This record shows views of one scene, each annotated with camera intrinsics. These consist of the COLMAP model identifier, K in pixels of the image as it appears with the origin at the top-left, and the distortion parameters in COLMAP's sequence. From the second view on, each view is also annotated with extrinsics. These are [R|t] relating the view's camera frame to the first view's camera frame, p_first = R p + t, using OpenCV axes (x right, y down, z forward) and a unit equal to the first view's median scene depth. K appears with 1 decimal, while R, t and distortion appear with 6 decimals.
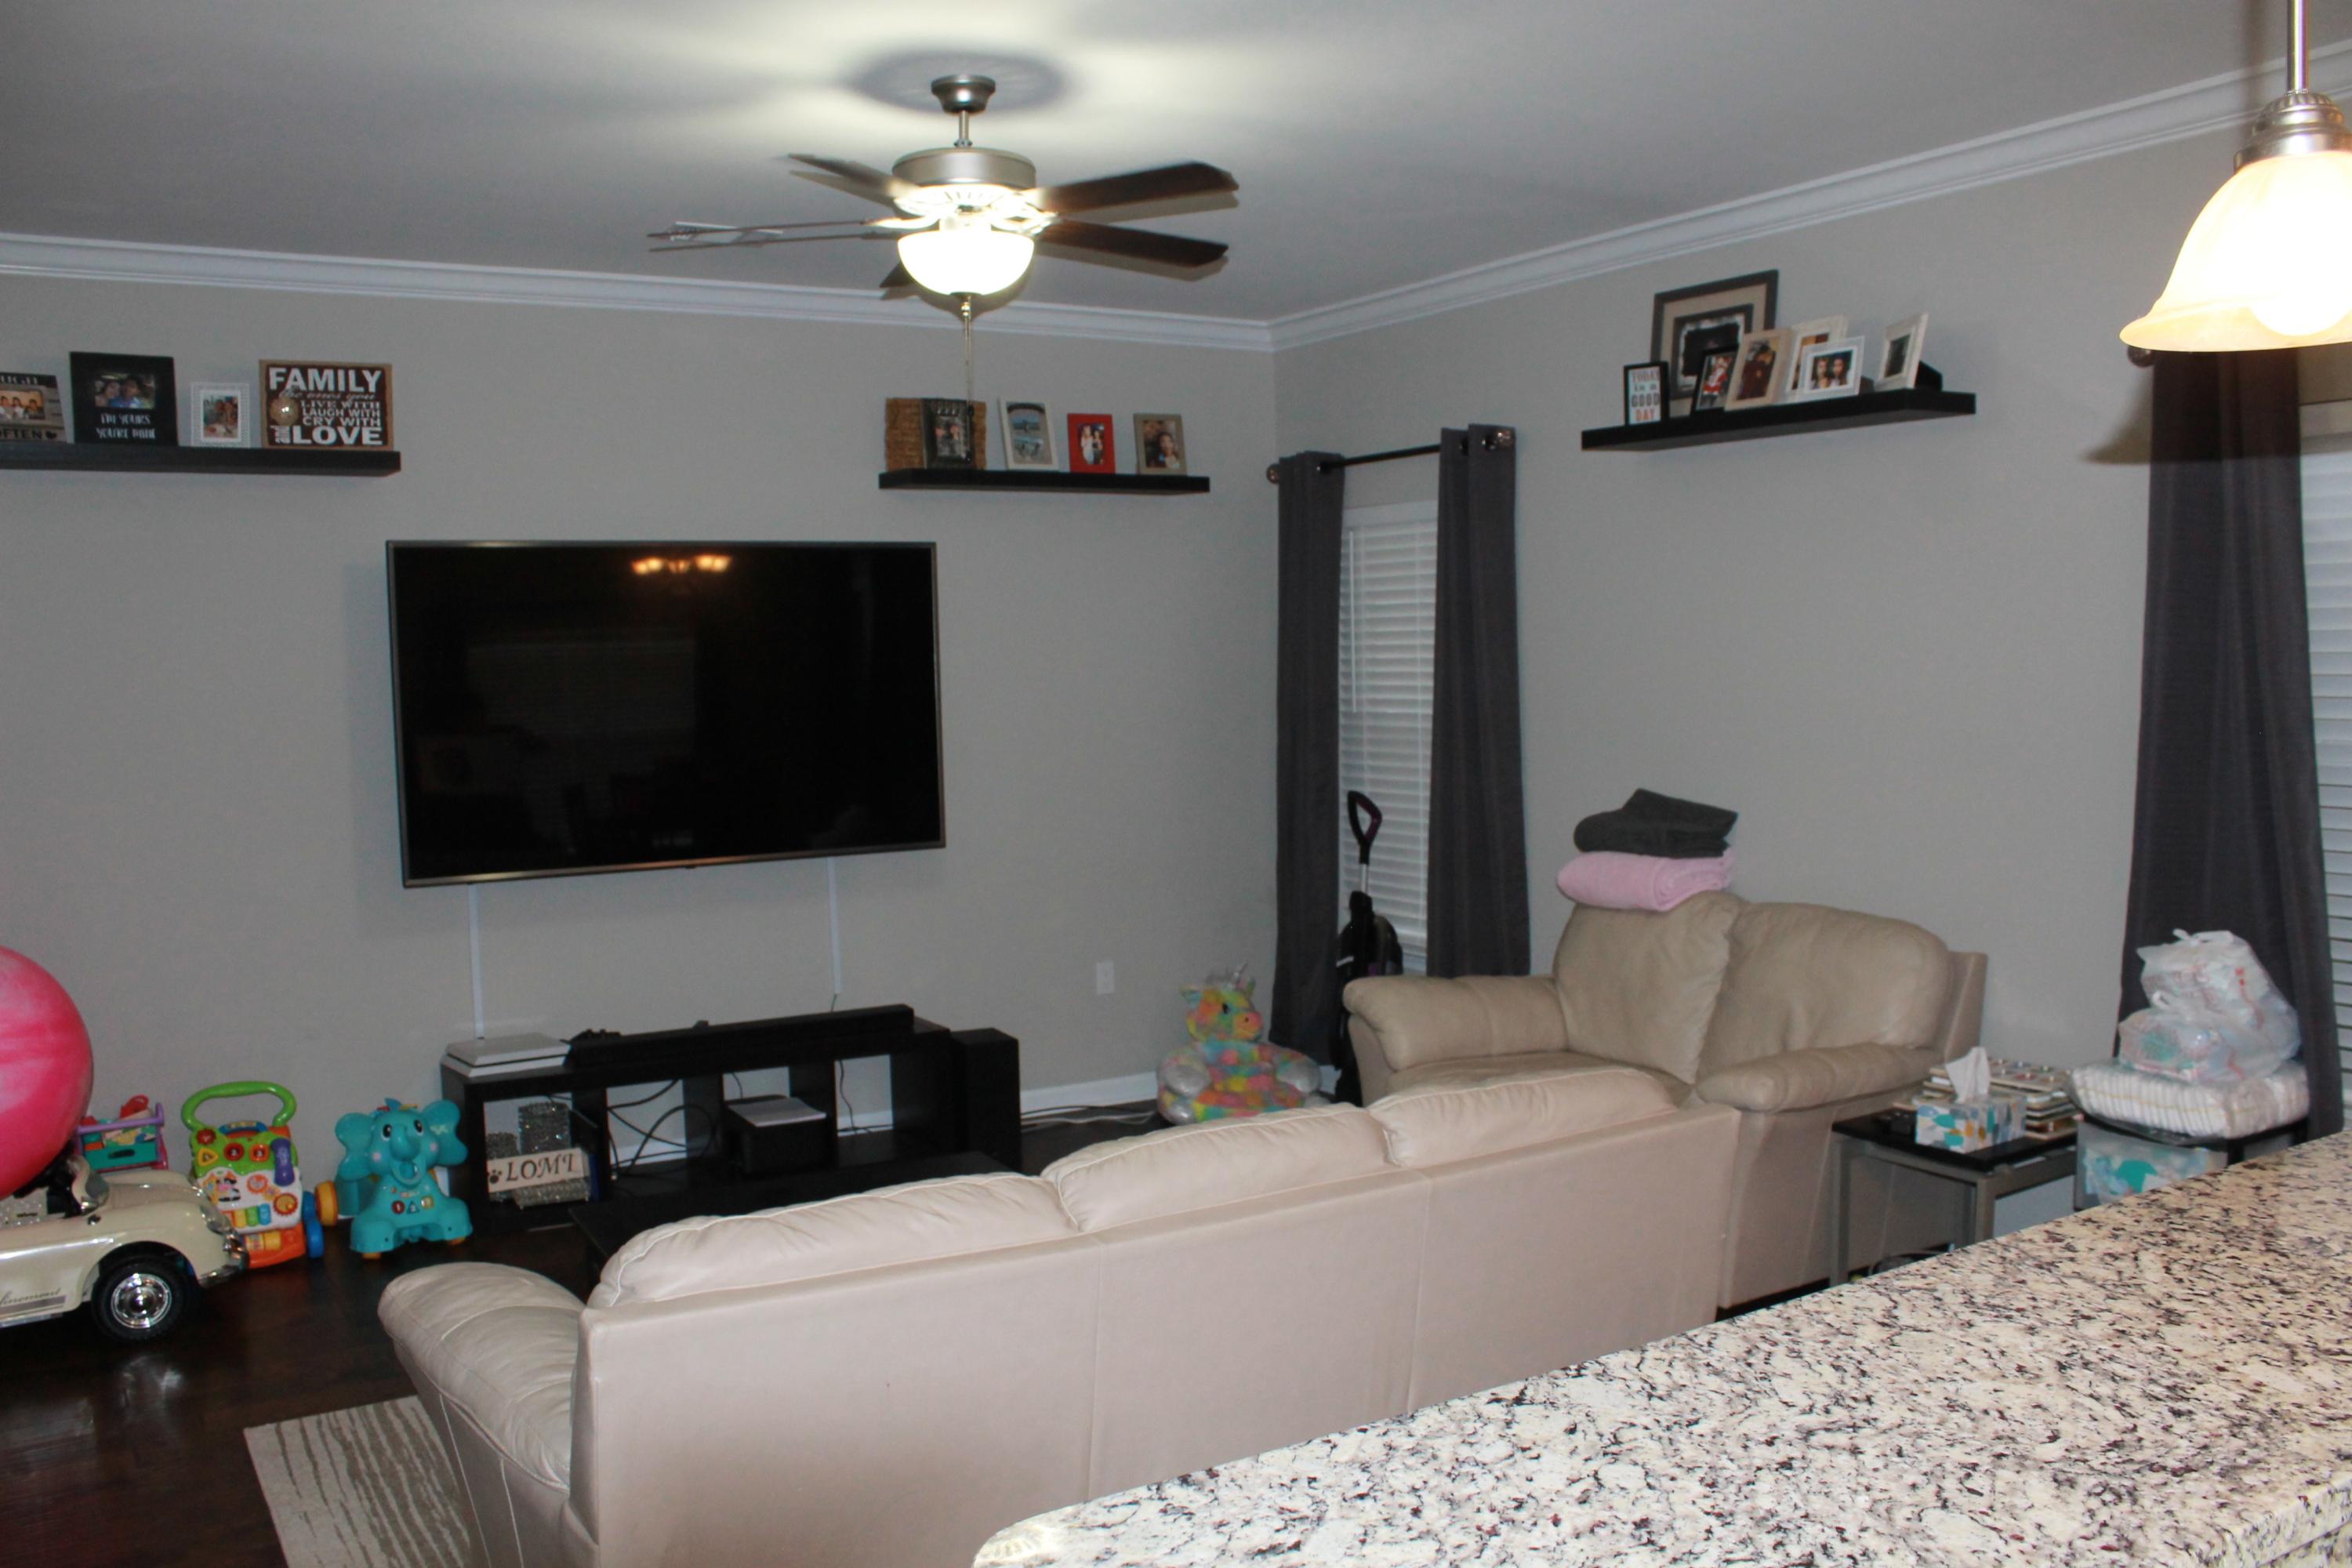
lens RADIAL K [[1968.9, 0, 1188.4], [0, 1968.9, 778.5], [0, 0, 1]] dist [-0.153216, 0.131316]
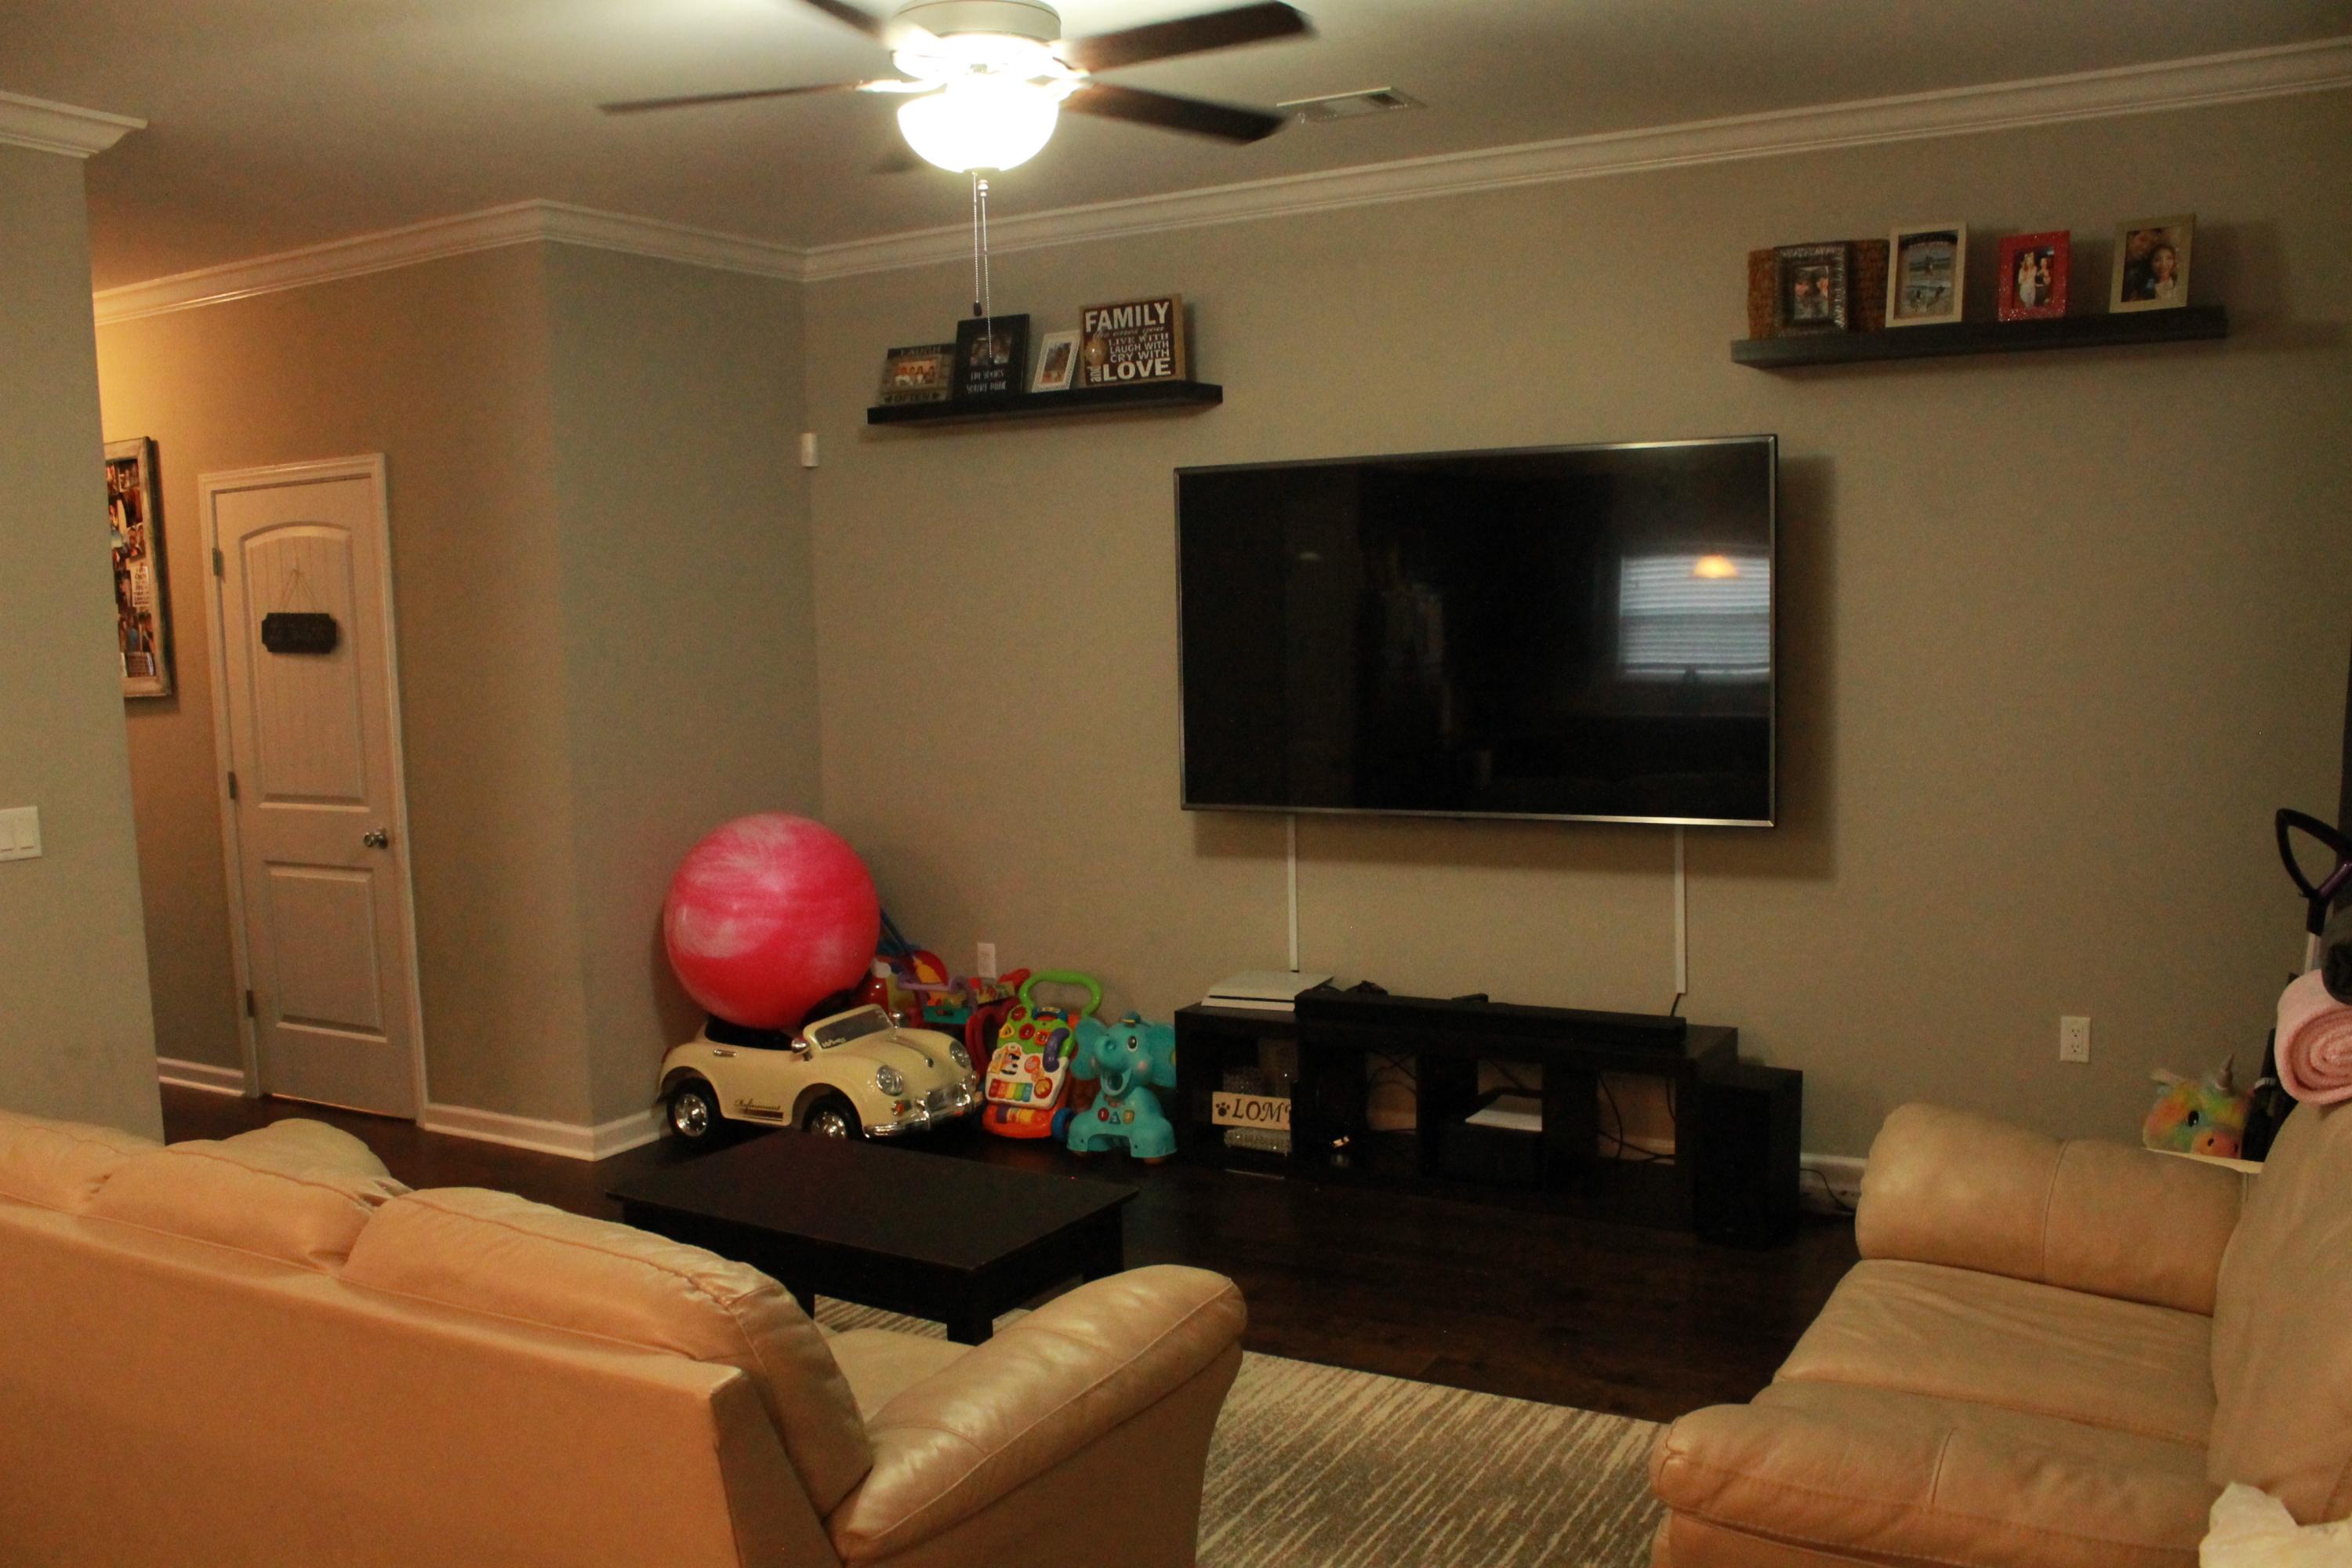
lens RADIAL K [[1968.9, 0, 1183.1], [0, 1968.9, 799.0], [0, 0, 1]] dist [-0.153216, 0.131316]
pose [[0.492915, 0.092066, -0.865193, 0.507638], [-0.042051, 0.995745, 0.082000, -0.035774], [0.869061, -0.004037, 0.494689, 0.499760]]
